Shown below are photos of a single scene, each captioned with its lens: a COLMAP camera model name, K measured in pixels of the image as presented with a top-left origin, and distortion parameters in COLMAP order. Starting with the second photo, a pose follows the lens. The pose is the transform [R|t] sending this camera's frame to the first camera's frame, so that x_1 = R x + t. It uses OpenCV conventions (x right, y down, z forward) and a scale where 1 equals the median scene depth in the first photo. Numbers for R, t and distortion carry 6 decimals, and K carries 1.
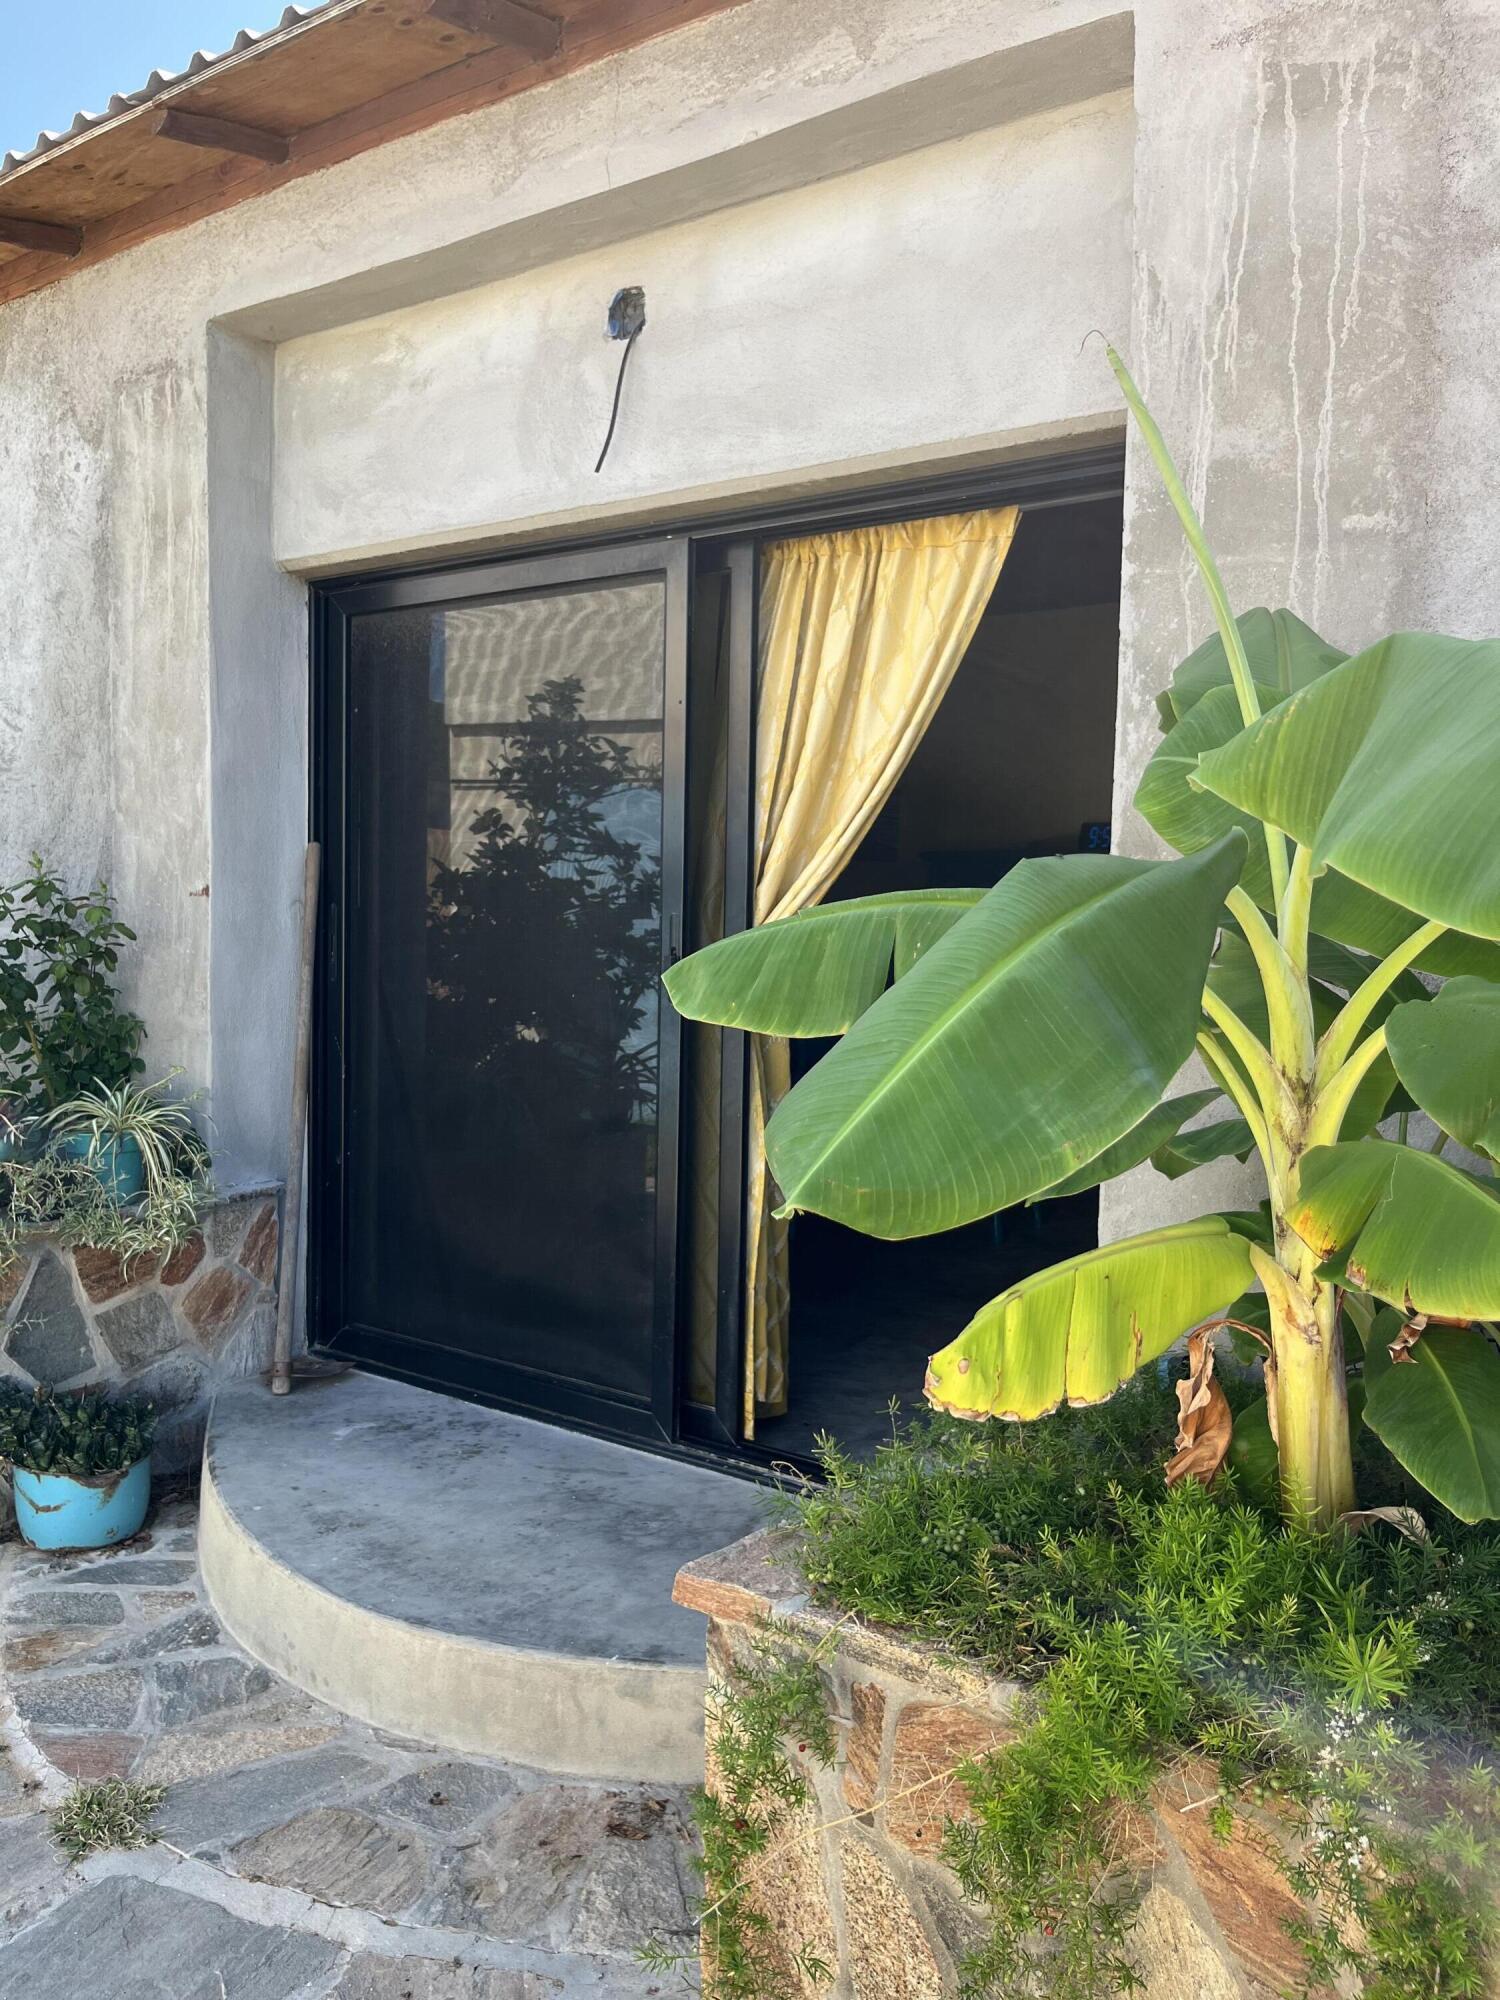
lens RADIAL K [[1519.8, 0, 759.7], [0, 1519.8, 1000.9], [0, 0, 1]] dist [0.051264, -0.084616]
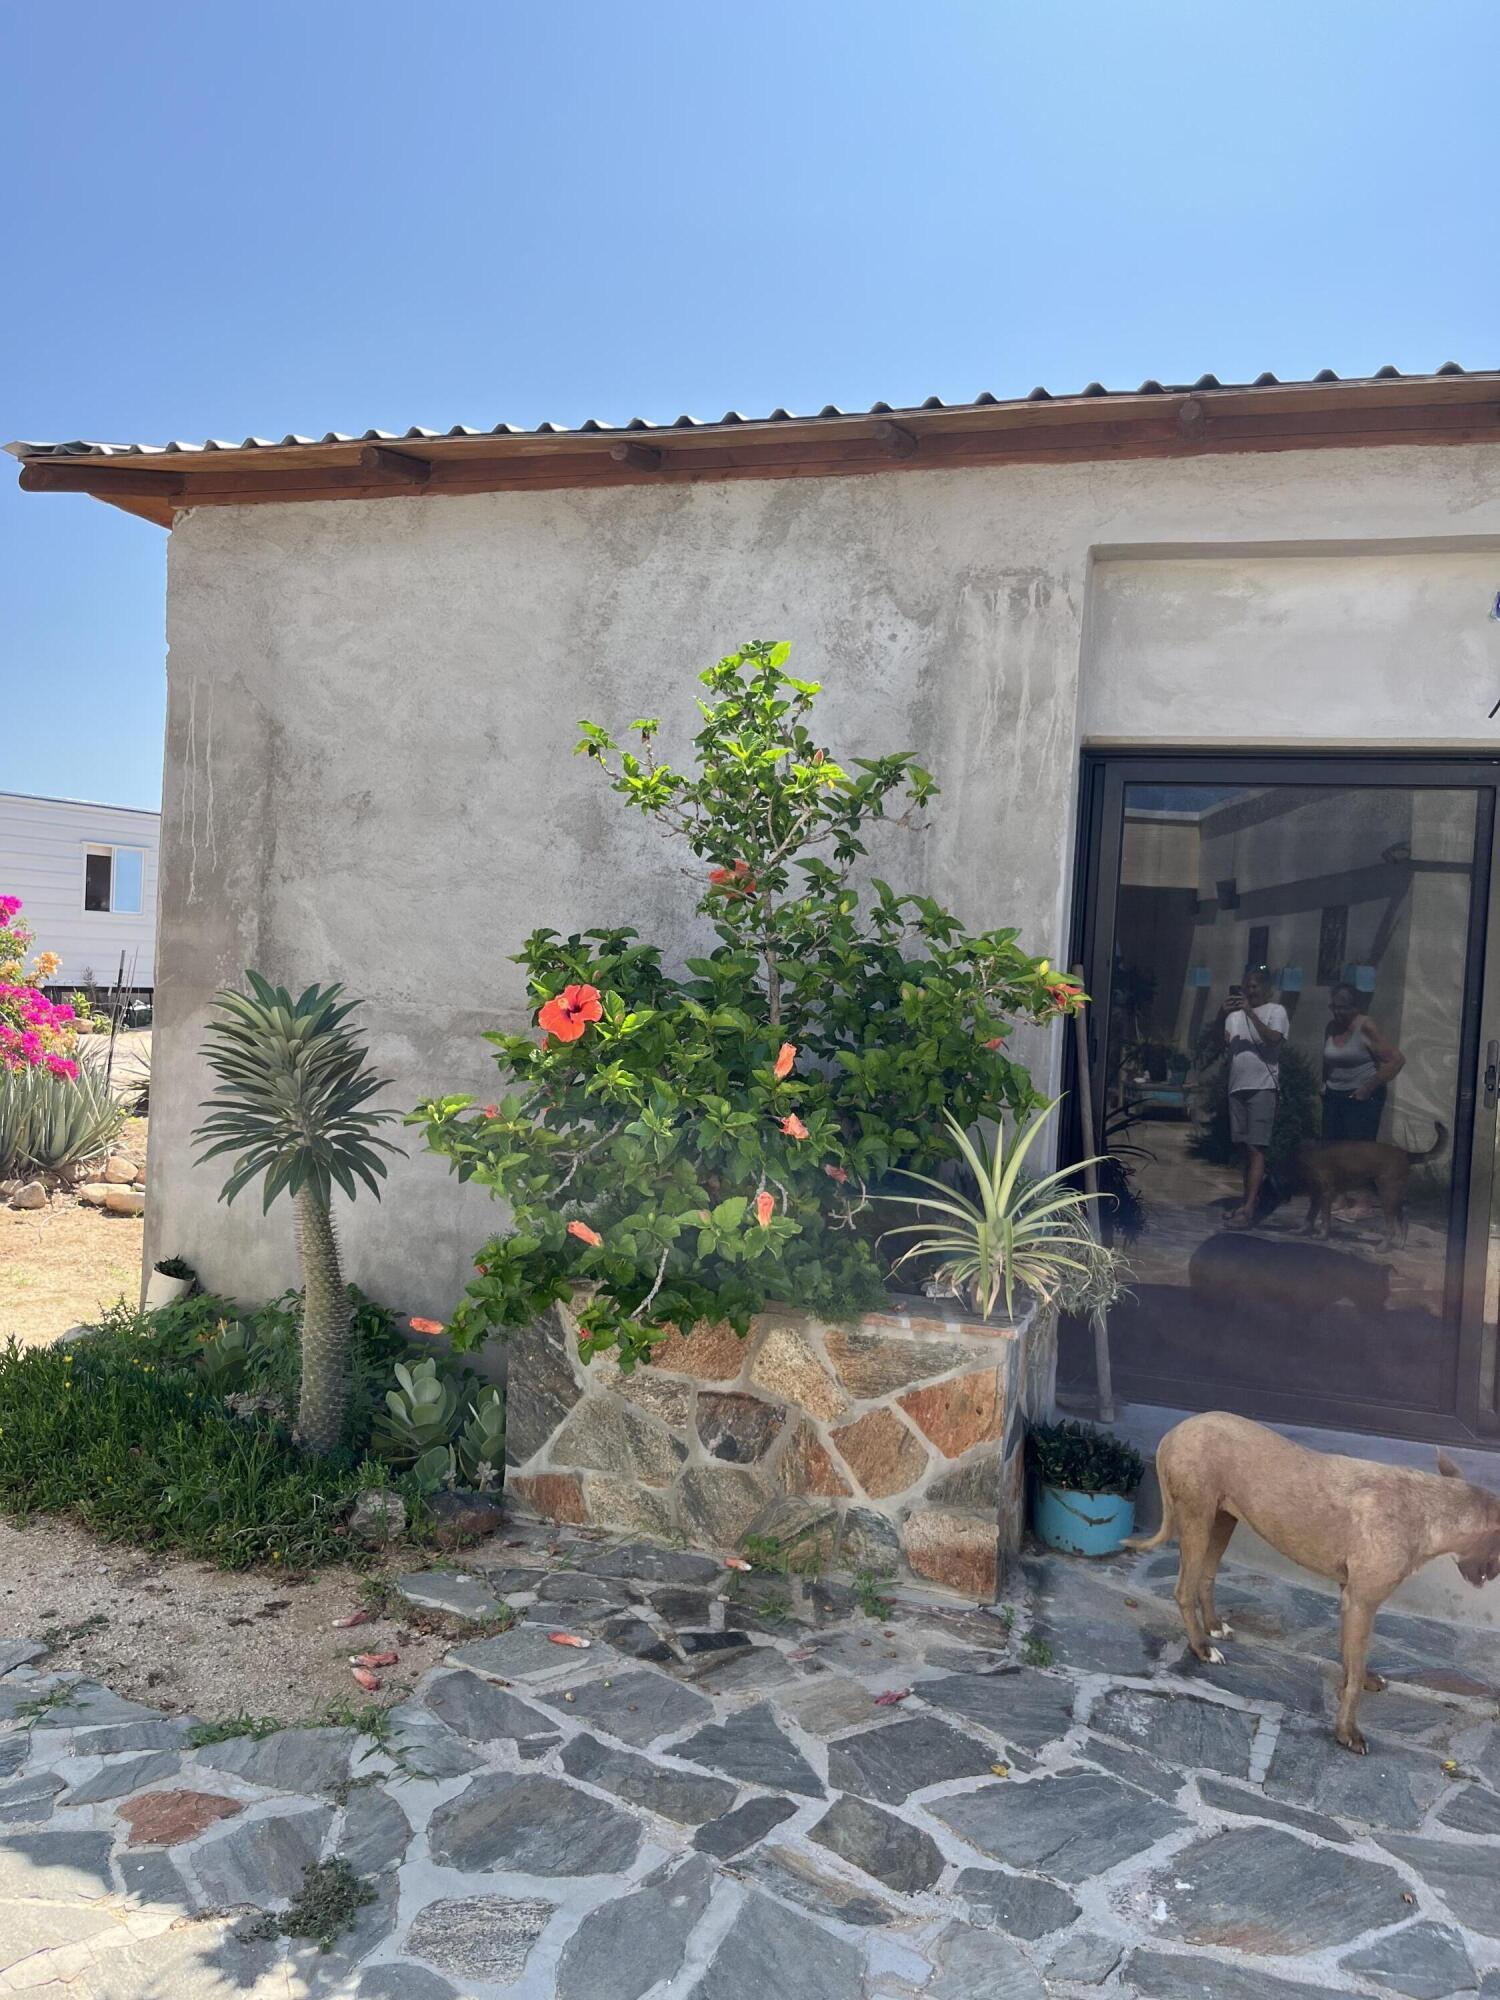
lens RADIAL K [[1519.8, 0, 801.2], [0, 1519.8, 998.1], [0, 0, 1]] dist [0.051264, -0.084616]
pose [[0.957959, 0.026936, 0.285639, -0.888642], [-0.019247, 0.999374, -0.029693, -0.039007], [-0.286260, 0.022947, 0.957877, -0.095254]]
